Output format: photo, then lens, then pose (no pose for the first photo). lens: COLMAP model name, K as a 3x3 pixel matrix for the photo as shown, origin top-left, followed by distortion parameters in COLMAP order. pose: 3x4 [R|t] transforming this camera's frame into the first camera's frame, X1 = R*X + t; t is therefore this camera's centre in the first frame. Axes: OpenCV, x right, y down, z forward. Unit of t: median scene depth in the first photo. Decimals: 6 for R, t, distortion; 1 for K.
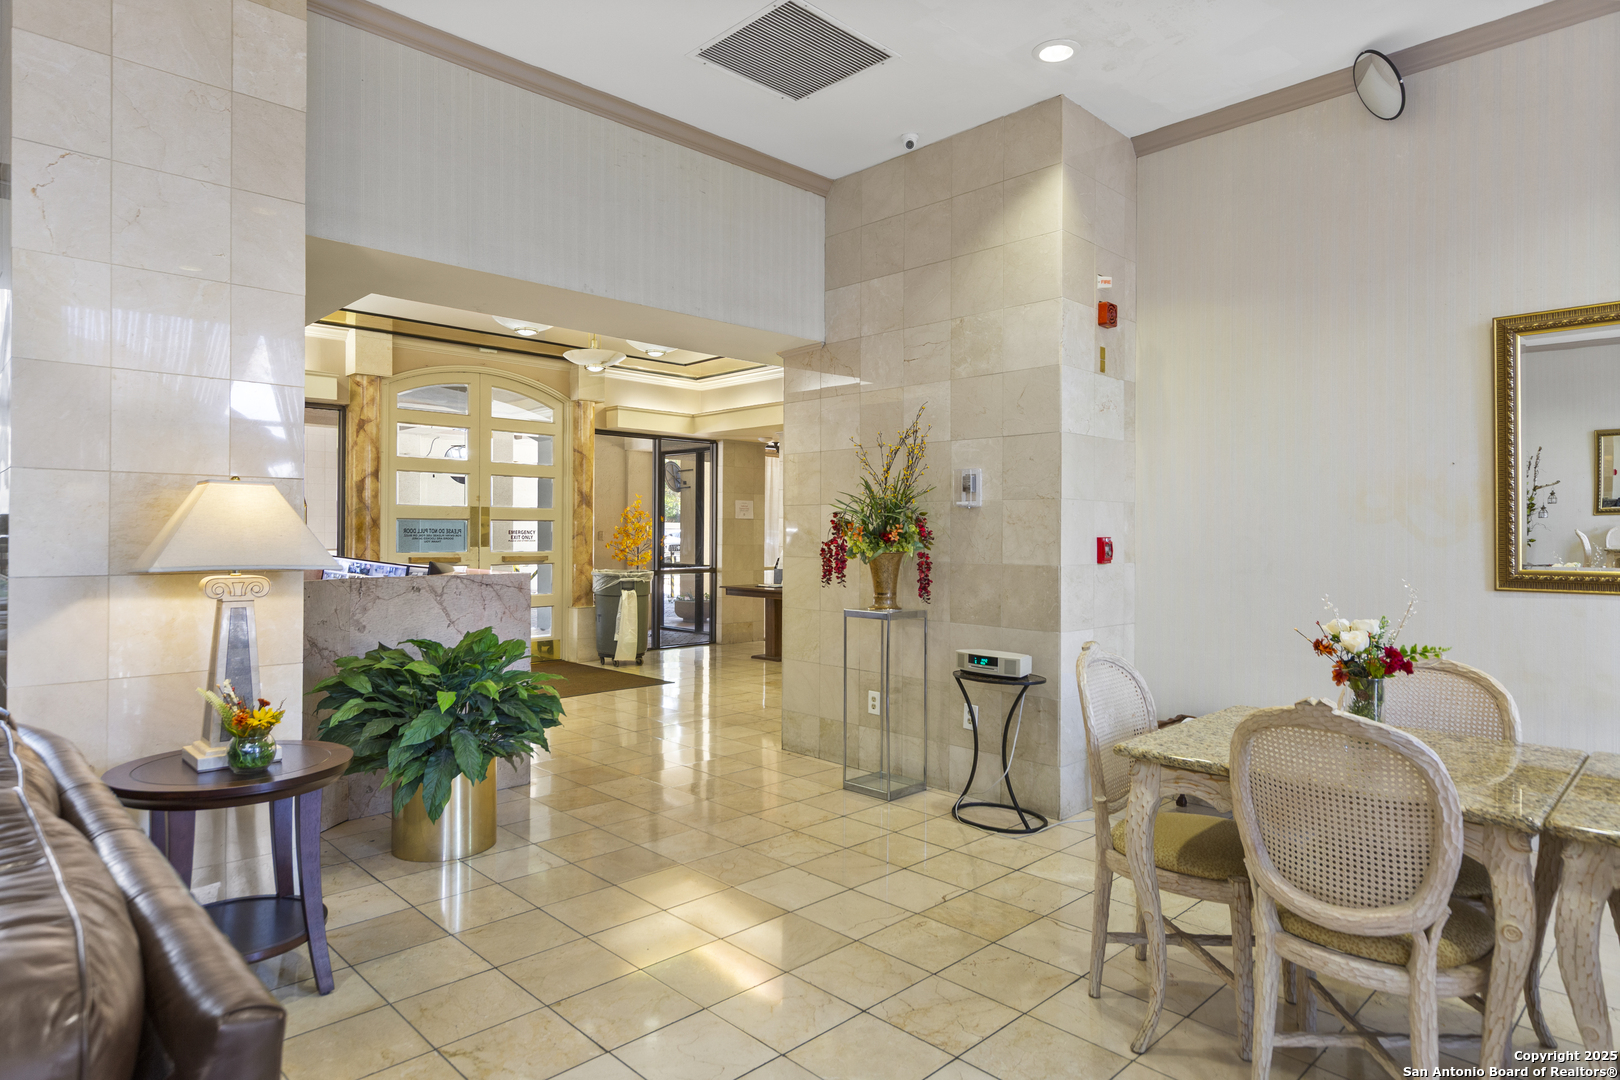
lens RADIAL K [[927.7, 0, 811.2], [0, 927.7, 511.5], [0, 0, 1]] dist [-0.001781, -0.000296]
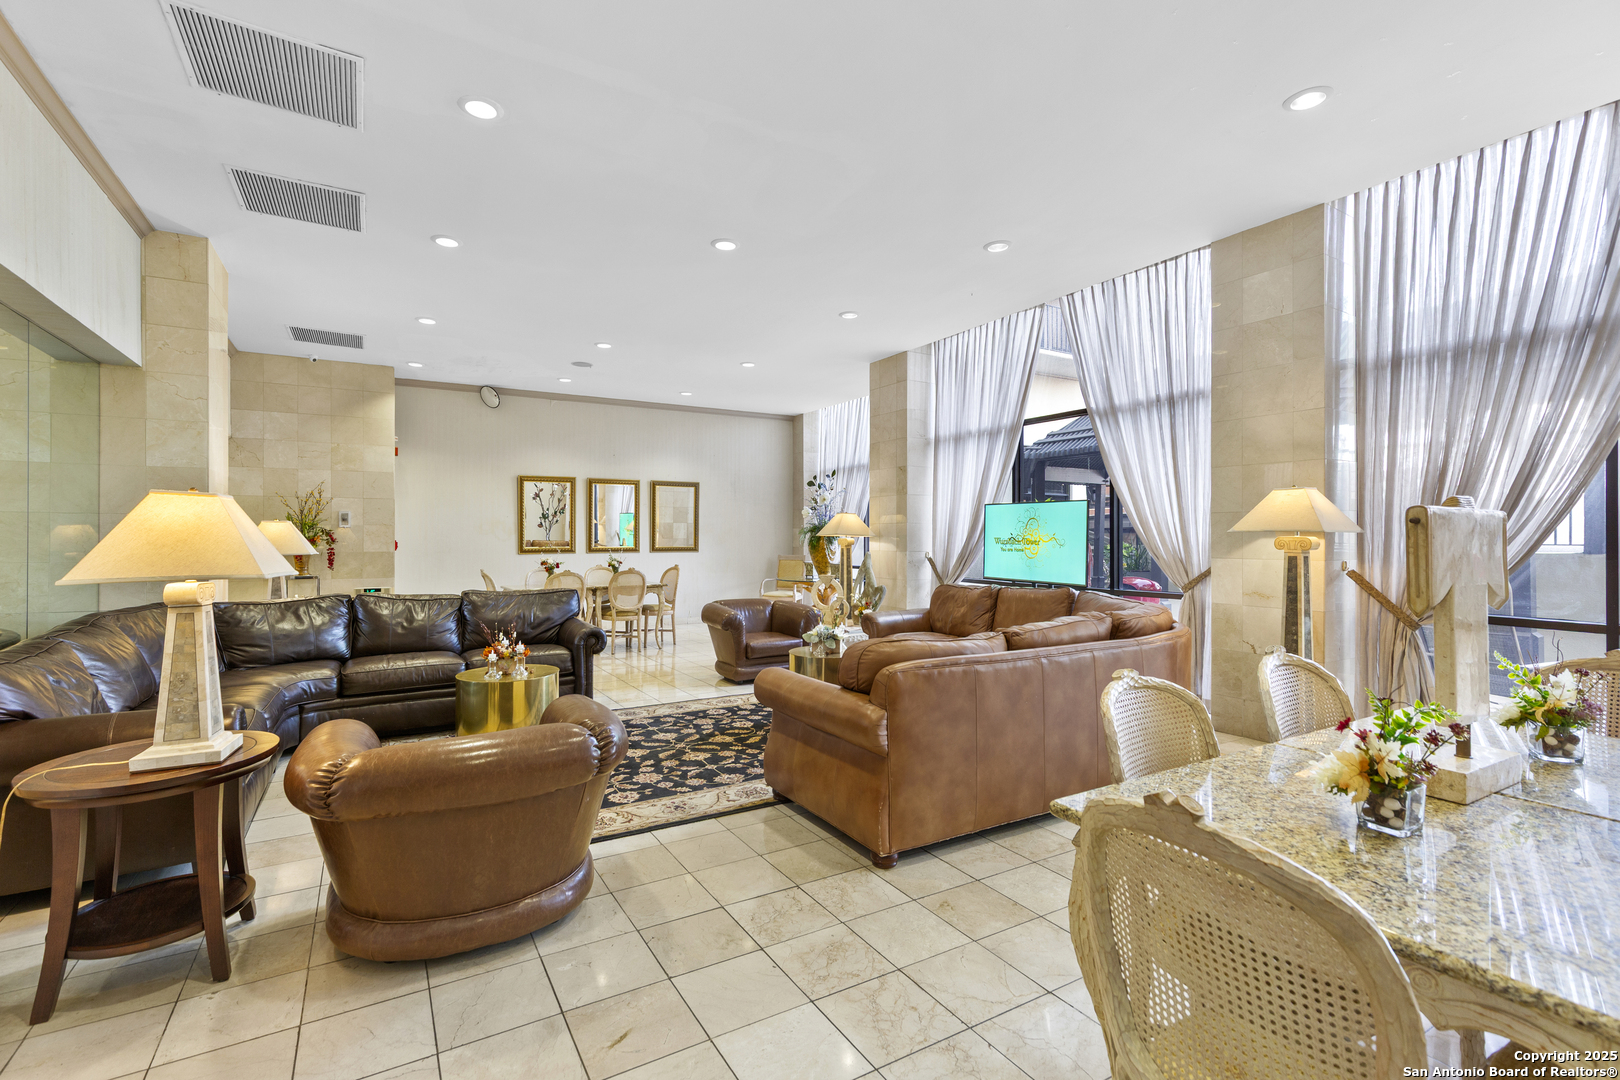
lens RADIAL K [[735.9, 0, 794.0], [0, 735.9, 546.2], [0, 0, 1]] dist [0.009482, 0.000230]
pose [[0.245779, -0.011867, 0.969253, -1.396383], [-0.014945, 0.999760, 0.016030, -0.004987], [-0.969211, -0.018425, 0.245543, -0.549918]]
